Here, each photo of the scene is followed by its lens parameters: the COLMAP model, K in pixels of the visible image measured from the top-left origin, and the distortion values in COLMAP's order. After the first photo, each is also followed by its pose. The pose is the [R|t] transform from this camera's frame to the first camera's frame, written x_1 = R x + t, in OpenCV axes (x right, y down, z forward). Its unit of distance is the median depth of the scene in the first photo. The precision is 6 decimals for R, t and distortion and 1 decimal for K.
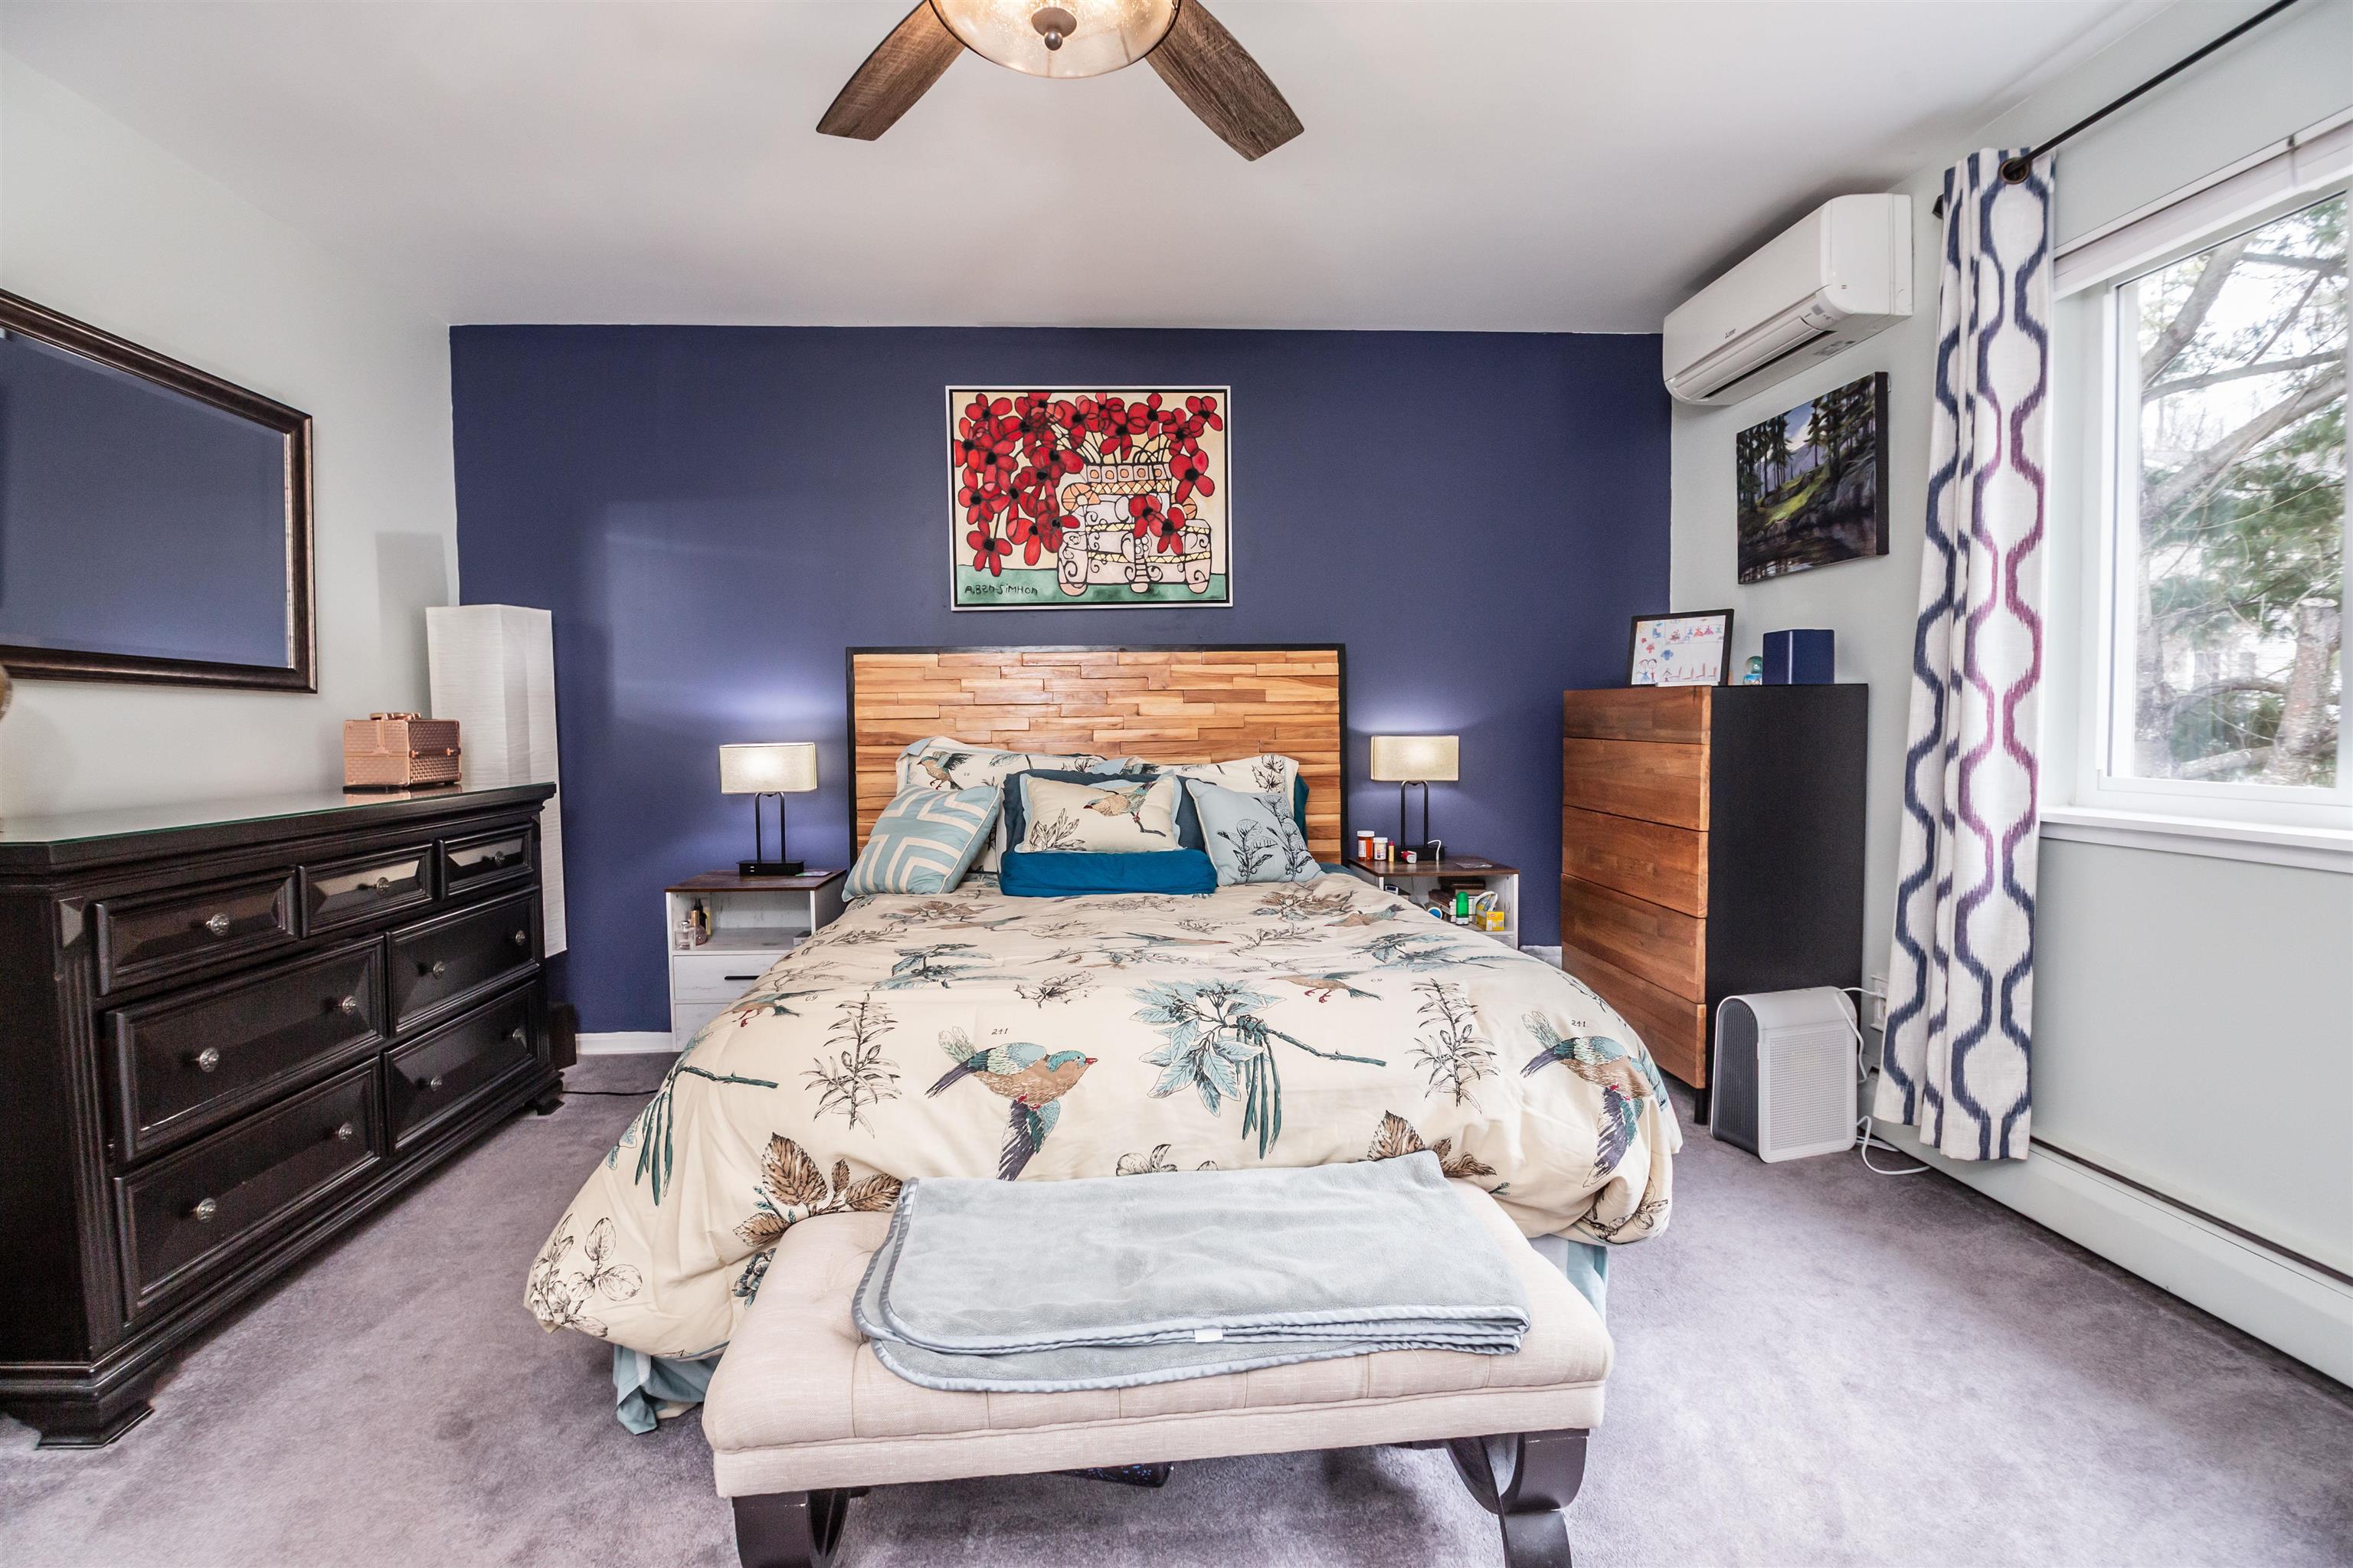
lens RADIAL K [[1043.1, 0, 1176.5], [0, 1043.1, 784.0], [0, 0, 1]] dist [-0.000267, -0.016647]
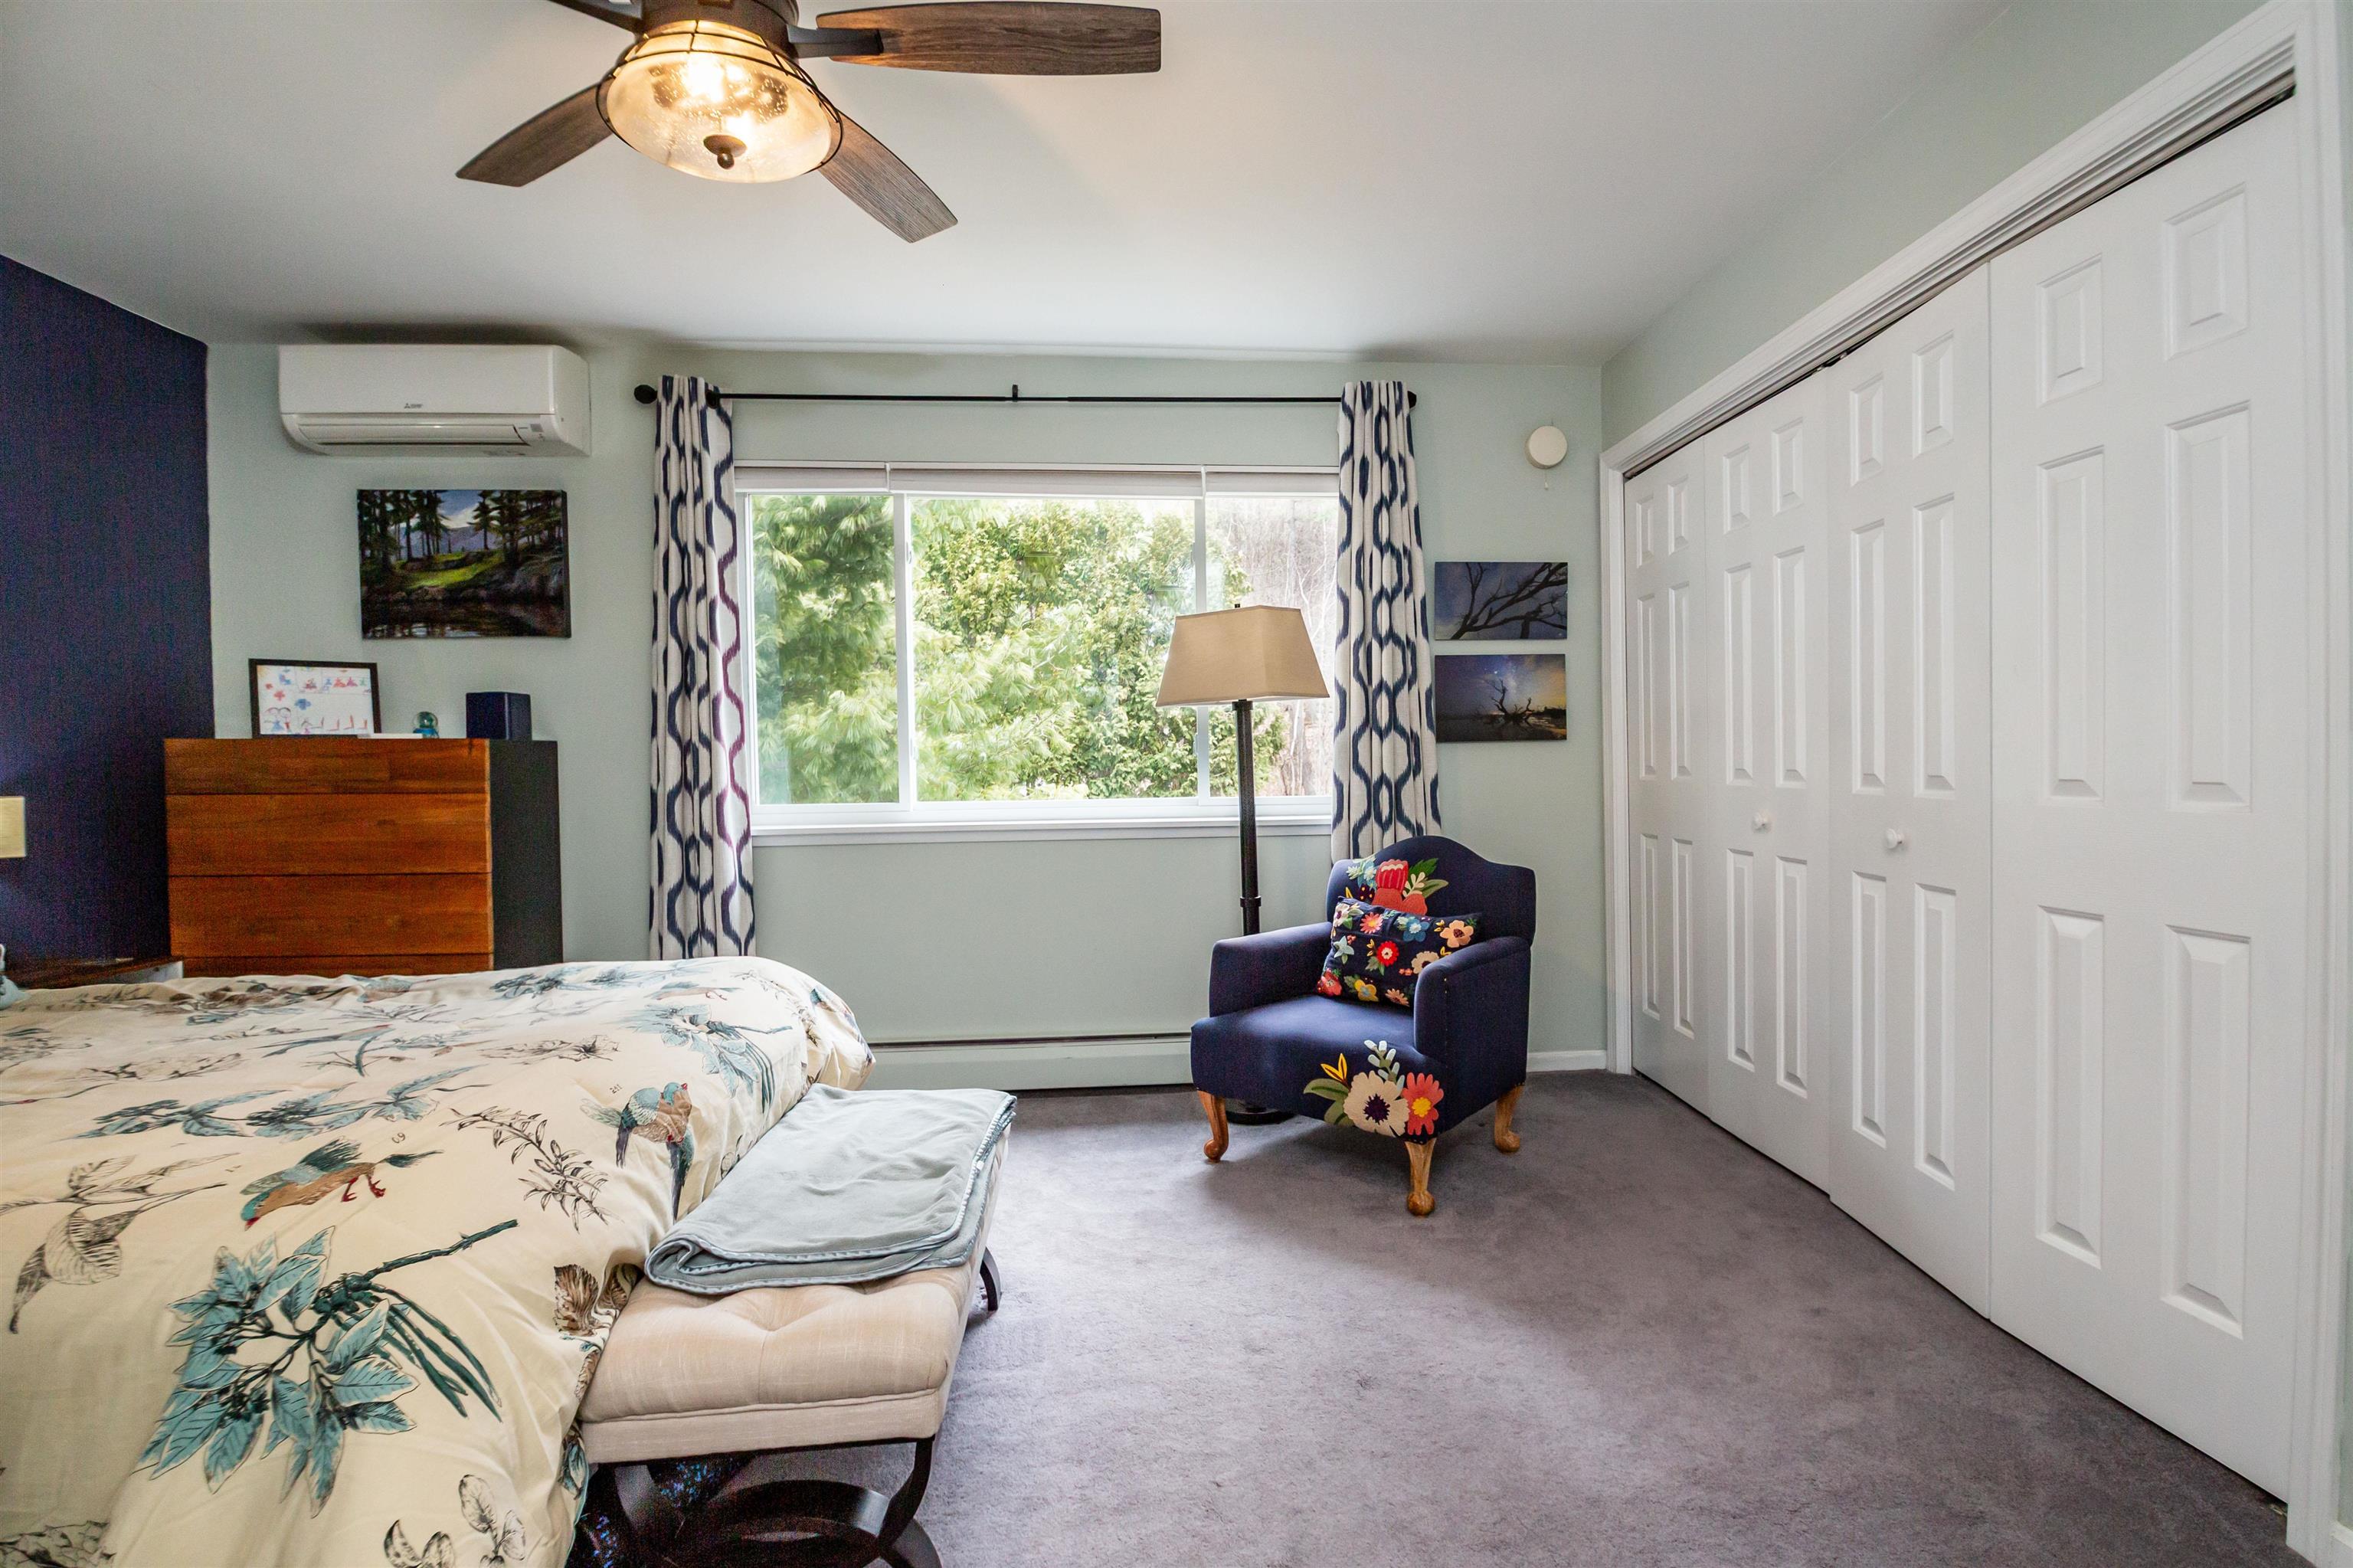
lens RADIAL K [[1088.5, 0, 1142.1], [0, 1088.5, 789.6], [0, 0, 1]] dist [-0.004462, -0.018280]
pose [[0.092104, -0.014712, 0.995641, -0.501095], [0.070727, 0.997462, 0.008197, -0.002074], [-0.993234, 0.069664, 0.092911, 0.194443]]
